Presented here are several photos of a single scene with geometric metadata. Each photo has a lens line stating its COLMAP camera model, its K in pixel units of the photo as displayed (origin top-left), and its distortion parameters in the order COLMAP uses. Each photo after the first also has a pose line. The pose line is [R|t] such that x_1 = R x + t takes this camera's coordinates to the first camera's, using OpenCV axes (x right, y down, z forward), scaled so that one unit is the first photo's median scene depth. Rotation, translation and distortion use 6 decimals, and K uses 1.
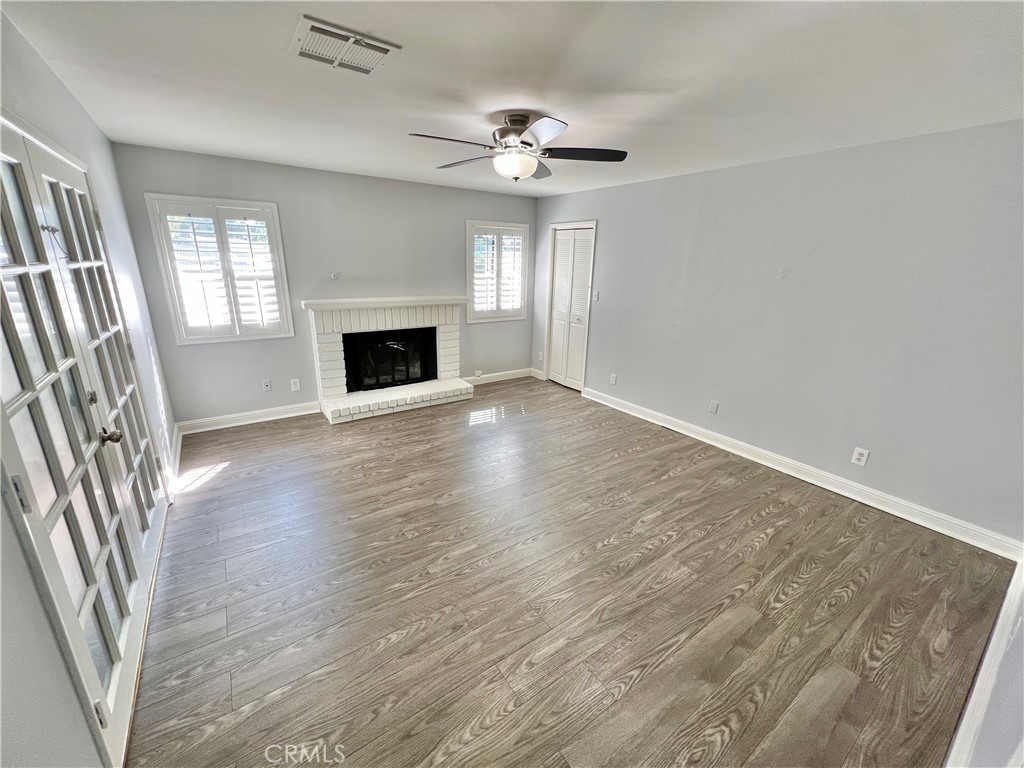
lens RADIAL K [[411.2, 0, 511.5], [0, 411.2, 382.6], [0, 0, 1]] dist [0.000344, 0.000052]
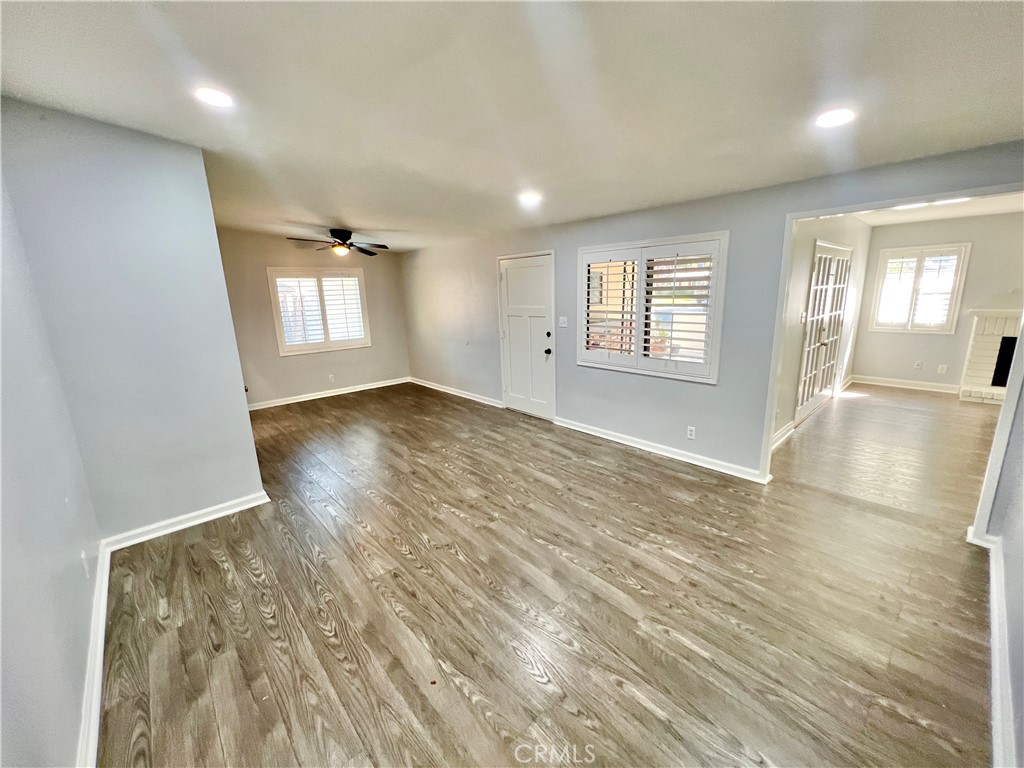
lens RADIAL K [[411.2, 0, 512.9], [0, 411.2, 382.9], [0, 0, 1]] dist [0.000344, 0.000052]
pose [[0.126597, 0.182574, -0.975008, 1.019358], [-0.249715, 0.957127, 0.146802, 0.323339], [0.960008, 0.224889, 0.166761, -0.960515]]
